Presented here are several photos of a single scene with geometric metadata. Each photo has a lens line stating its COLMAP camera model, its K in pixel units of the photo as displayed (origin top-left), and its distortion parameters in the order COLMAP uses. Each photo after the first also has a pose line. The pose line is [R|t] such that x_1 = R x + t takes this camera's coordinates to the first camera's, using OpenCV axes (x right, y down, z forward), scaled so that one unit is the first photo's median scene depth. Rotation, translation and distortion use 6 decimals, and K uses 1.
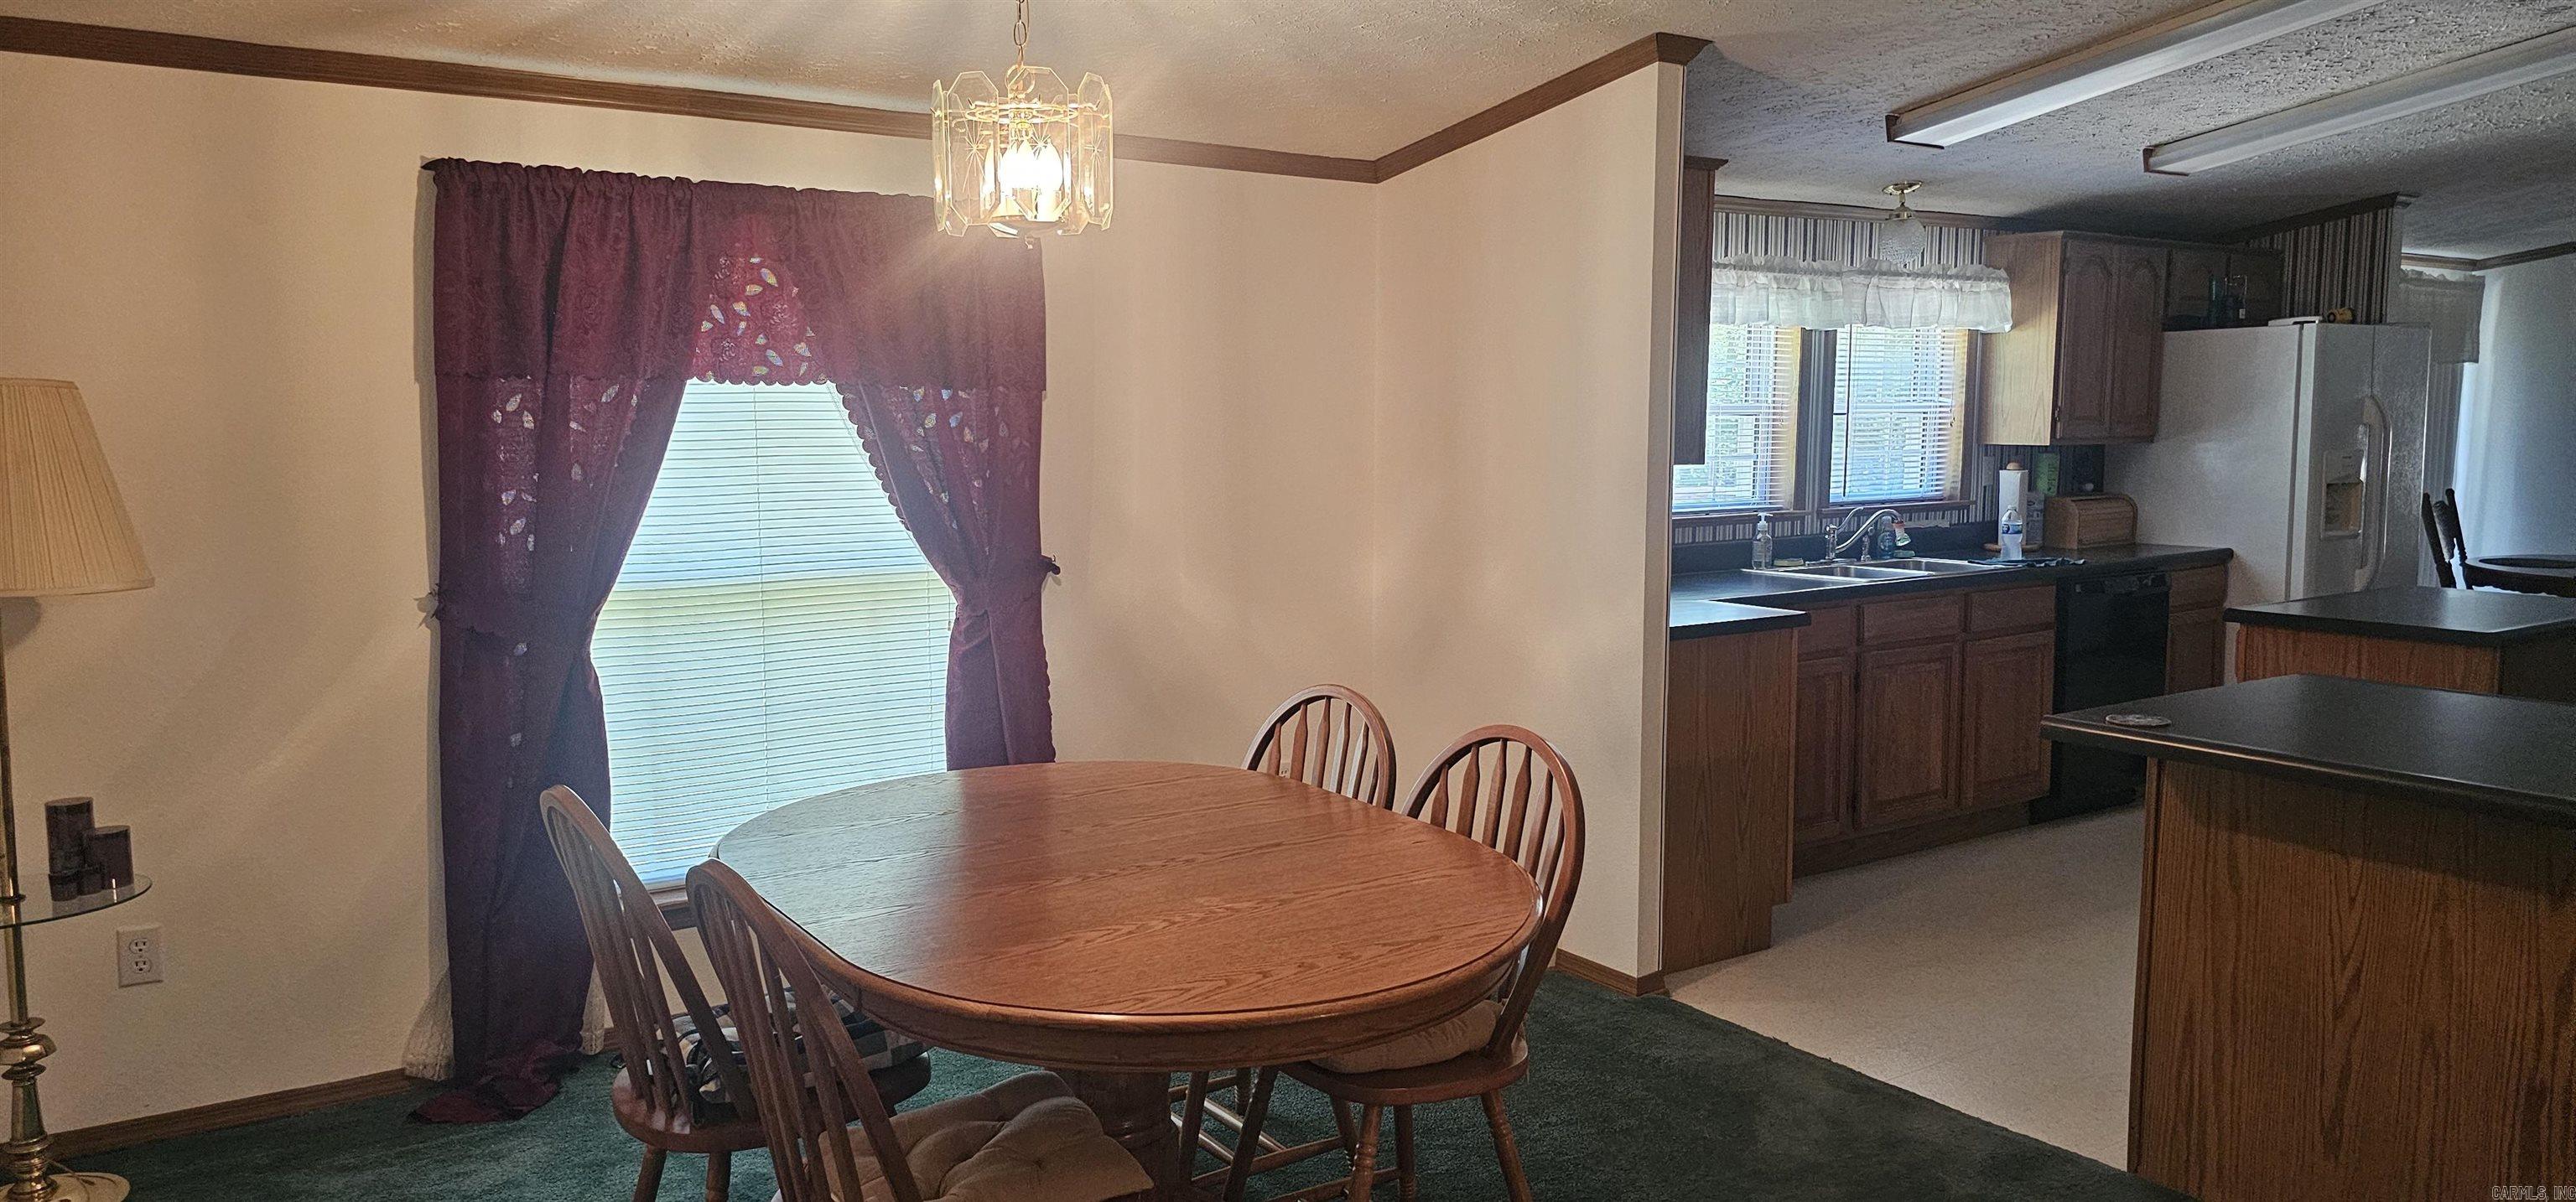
lens RADIAL K [[1651.1, 0, 1288.0], [0, 1651.1, 601.0], [0, 0, 1]] dist [0.088533, -0.108018]
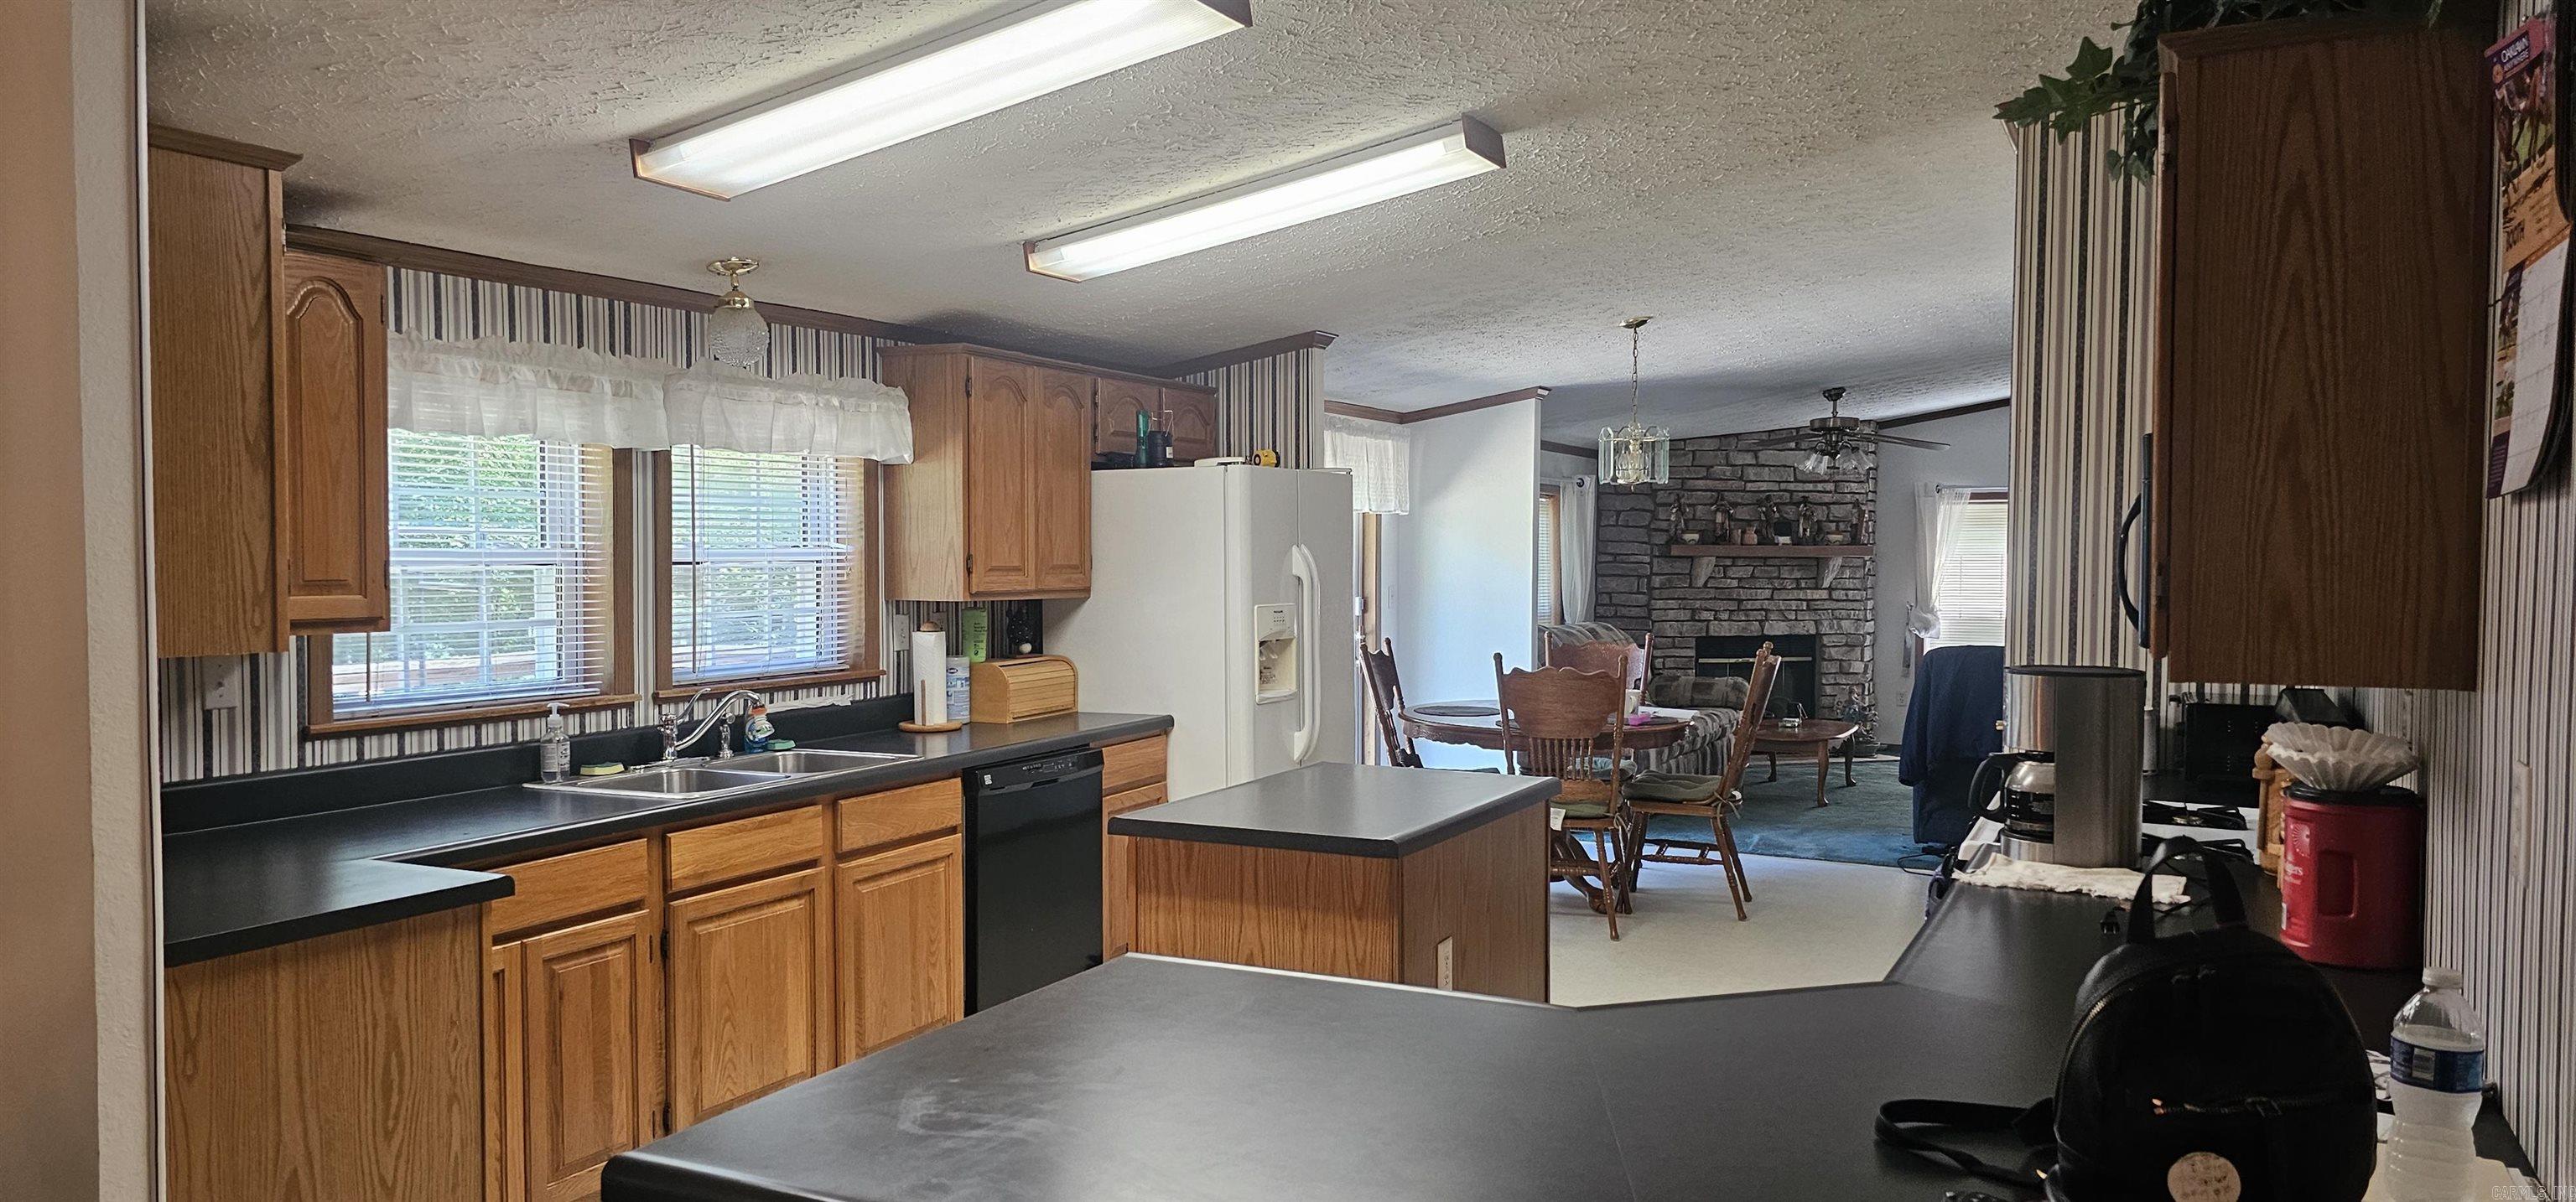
lens RADIAL K [[1651.1, 0, 1288.0], [0, 1651.1, 601.0], [0, 0, 1]] dist [0.088533, -0.108018]
pose [[0.876186, -0.013623, 0.481780, 0.204448], [0.053749, 0.996127, -0.069583, -0.028406], [-0.478966, 0.086862, 0.873525, 0.214483]]
